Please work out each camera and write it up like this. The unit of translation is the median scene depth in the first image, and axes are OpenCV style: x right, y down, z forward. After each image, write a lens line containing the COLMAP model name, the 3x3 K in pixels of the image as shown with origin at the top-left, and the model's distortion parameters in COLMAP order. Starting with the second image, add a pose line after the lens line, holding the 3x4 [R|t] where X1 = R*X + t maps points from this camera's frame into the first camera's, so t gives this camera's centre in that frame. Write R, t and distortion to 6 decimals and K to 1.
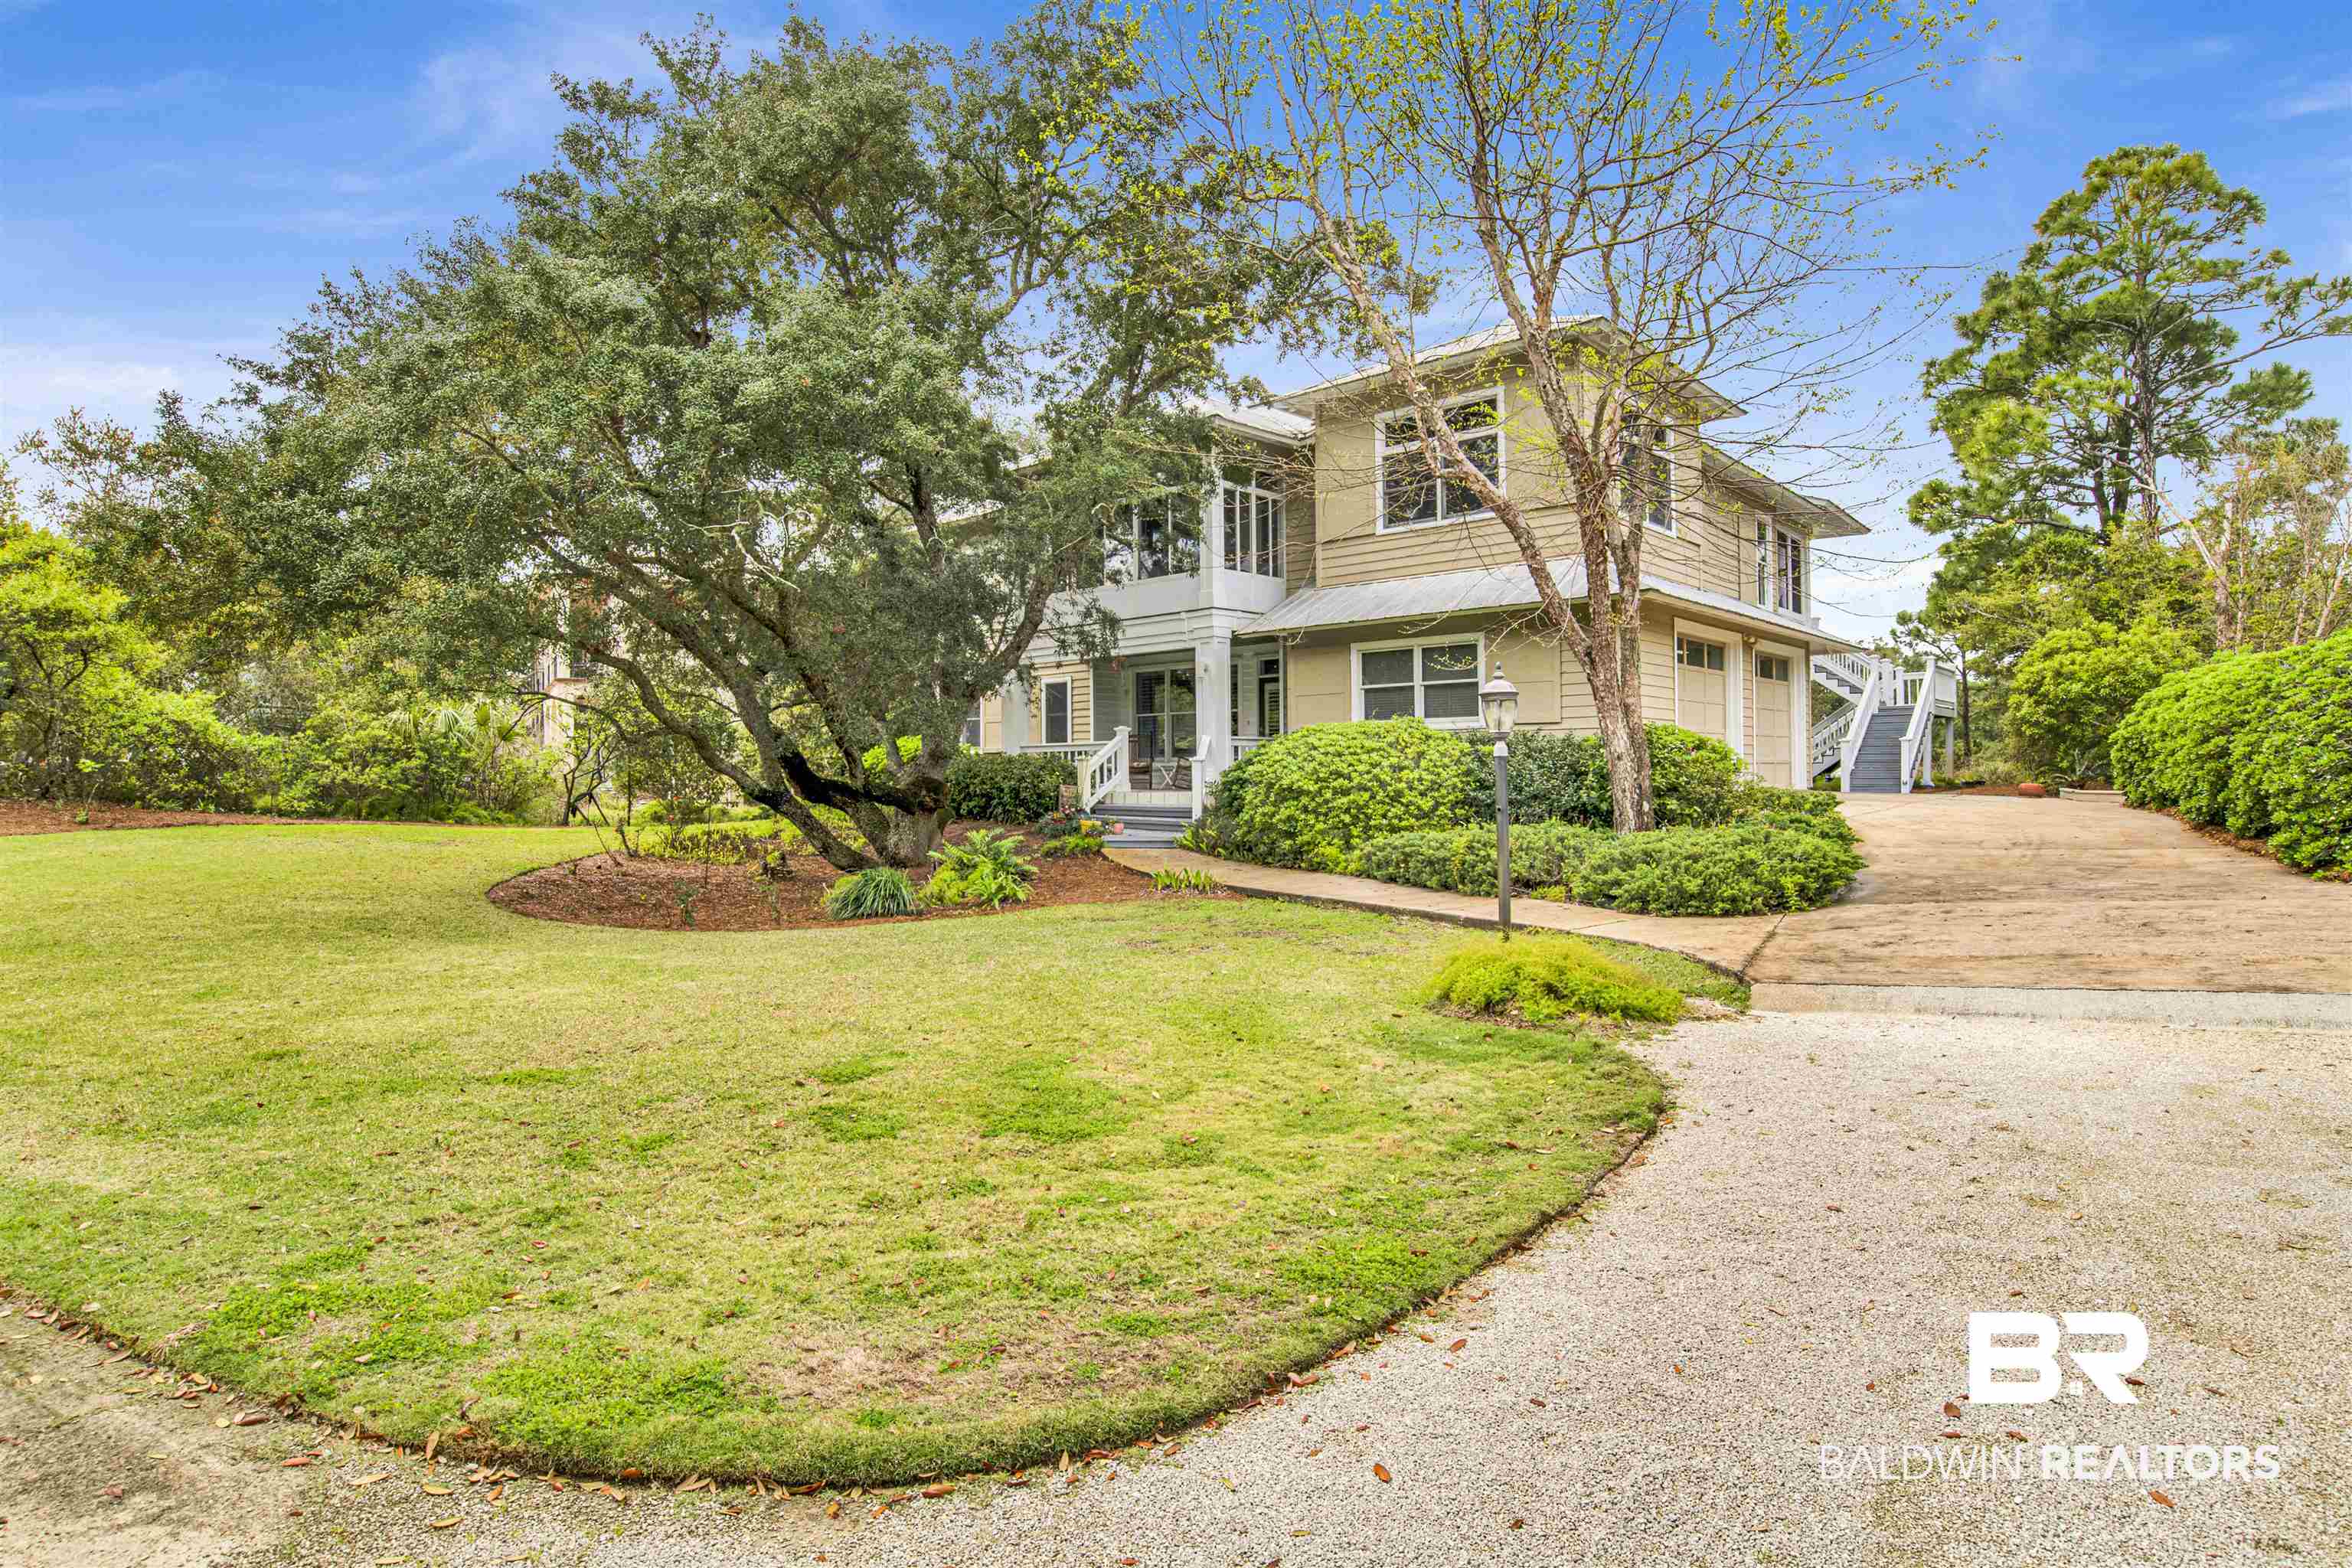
lens RADIAL K [[1259.9, 0, 1173.3], [0, 1259.9, 777.7], [0, 0, 1]] dist [-0.065020, 0.020284]
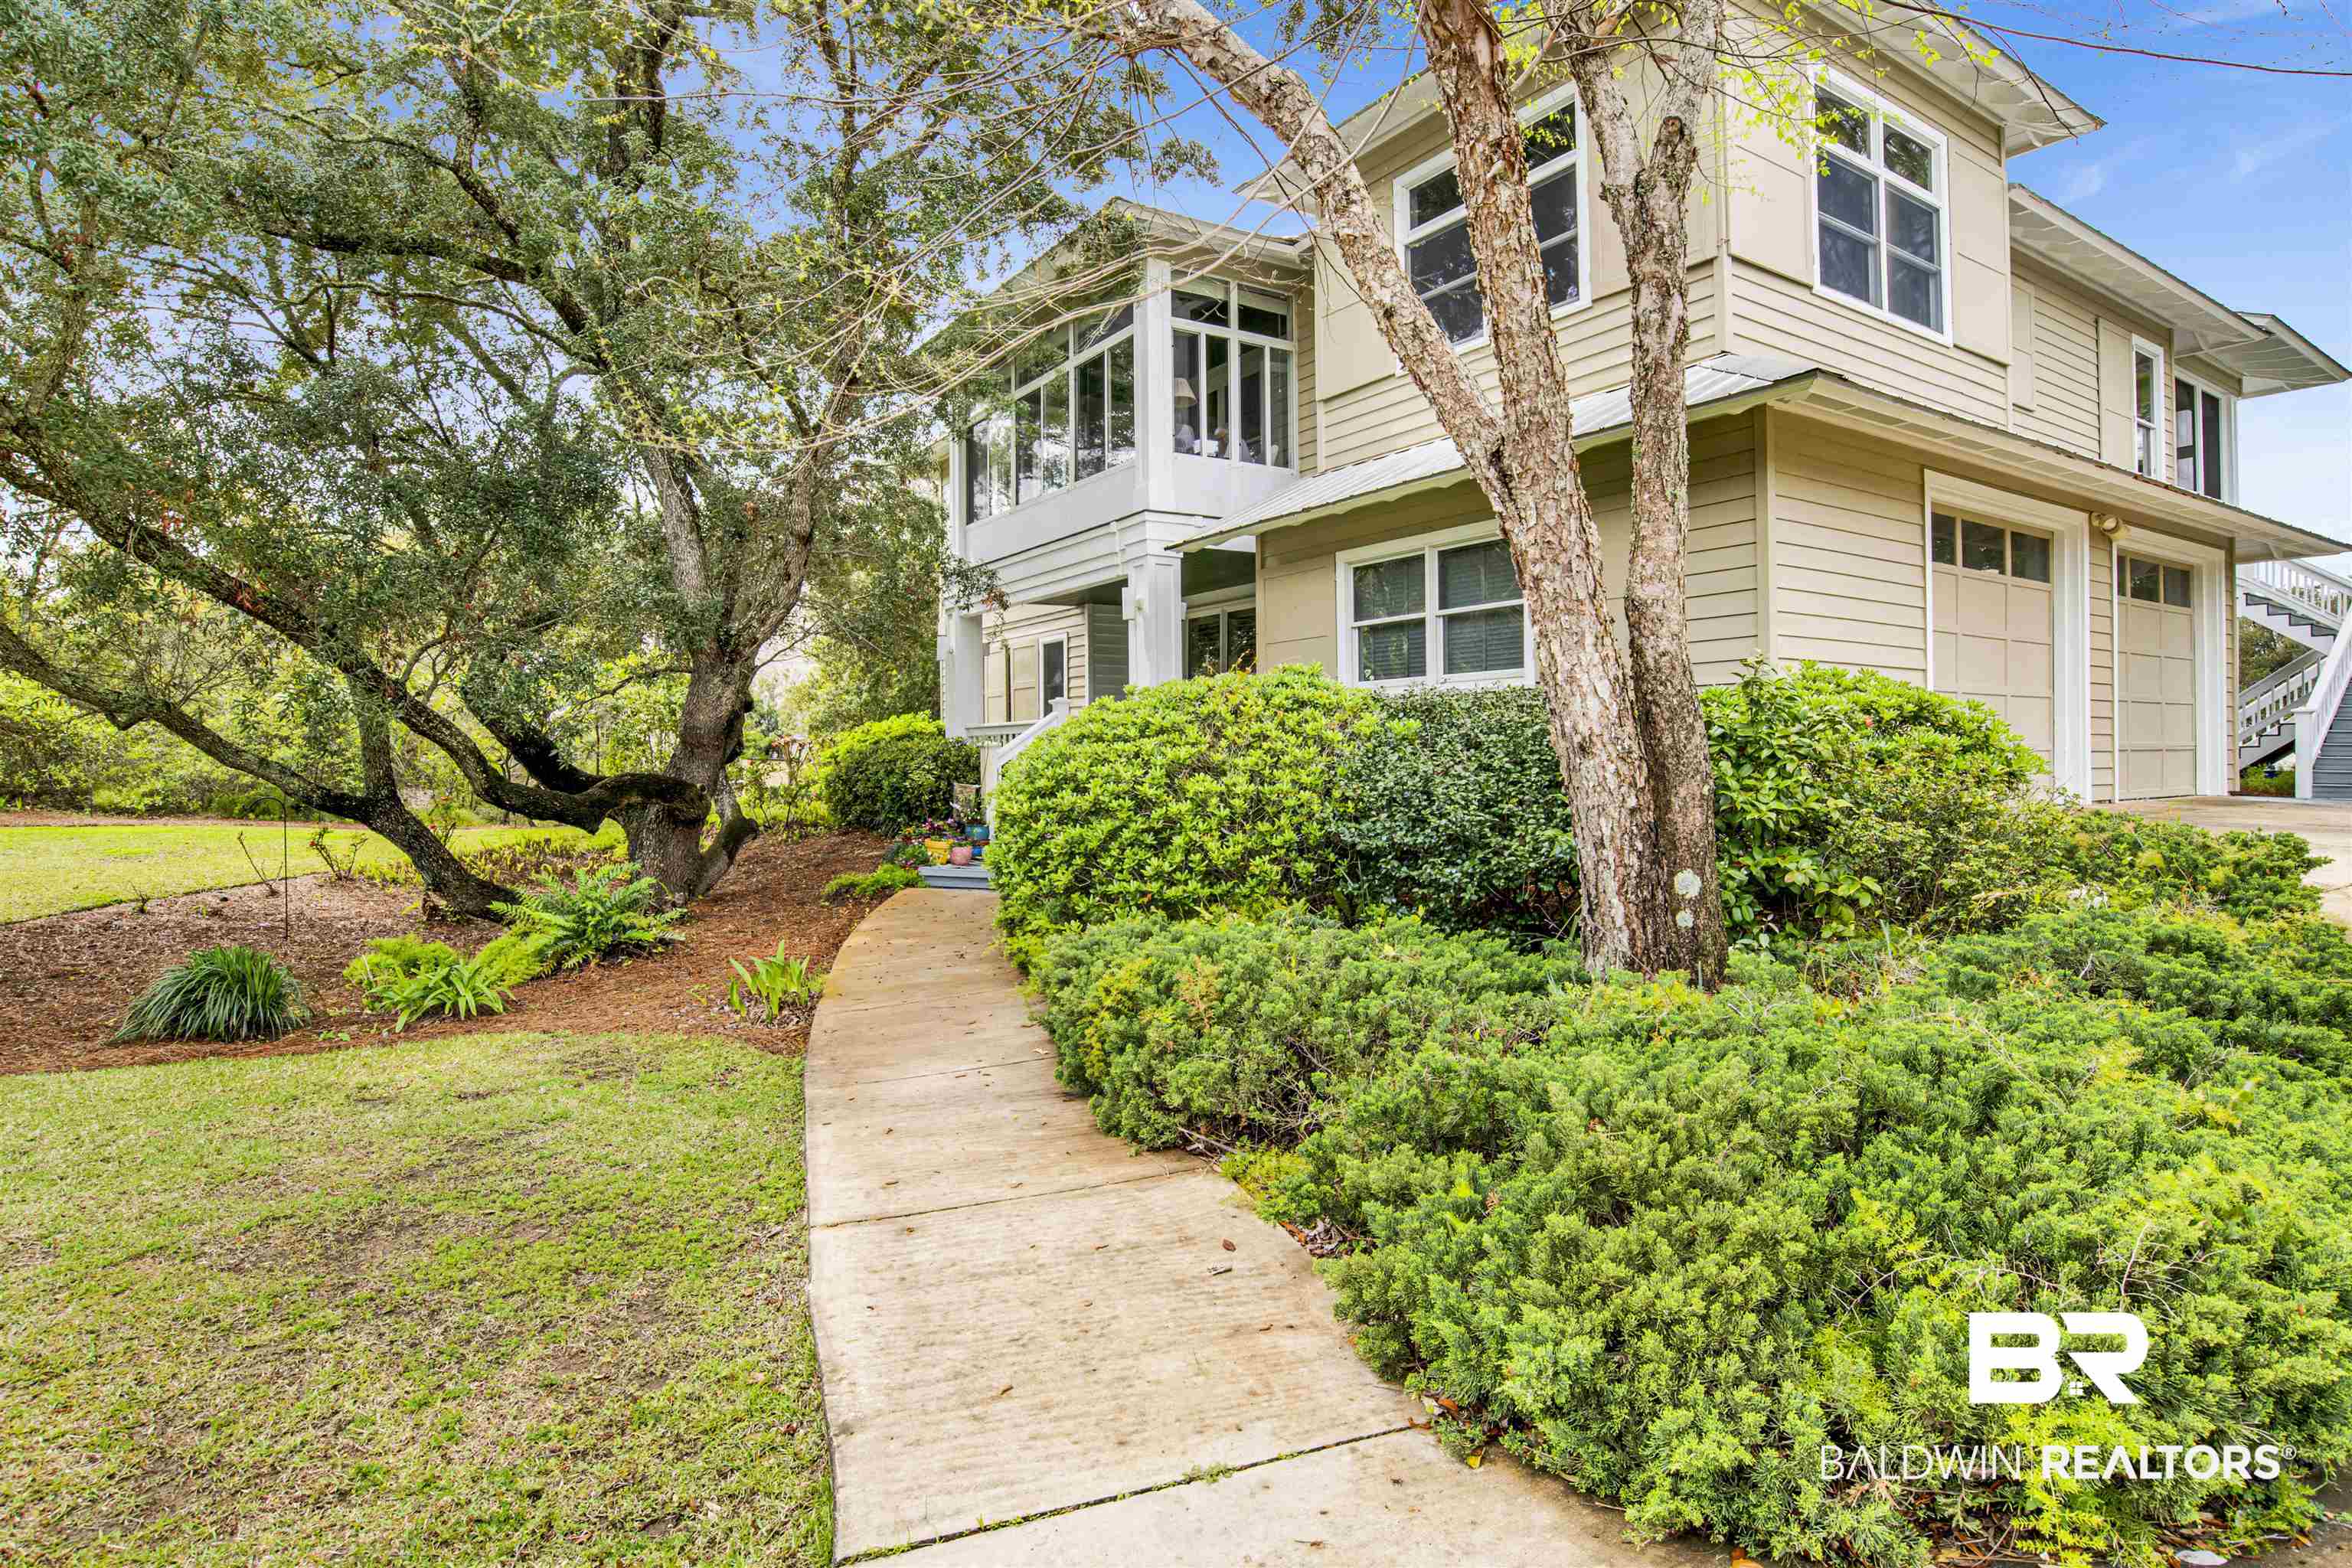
lens RADIAL K [[1259.9, 0, 1134.5], [0, 1259.9, 770.2], [0, 0, 1]] dist [-0.065020, 0.020284]
pose [[0.964781, 0.003173, -0.263035, 0.196570], [-0.000919, 0.999962, 0.008691, -0.007810], [0.263052, -0.008143, 0.964747, 0.378008]]
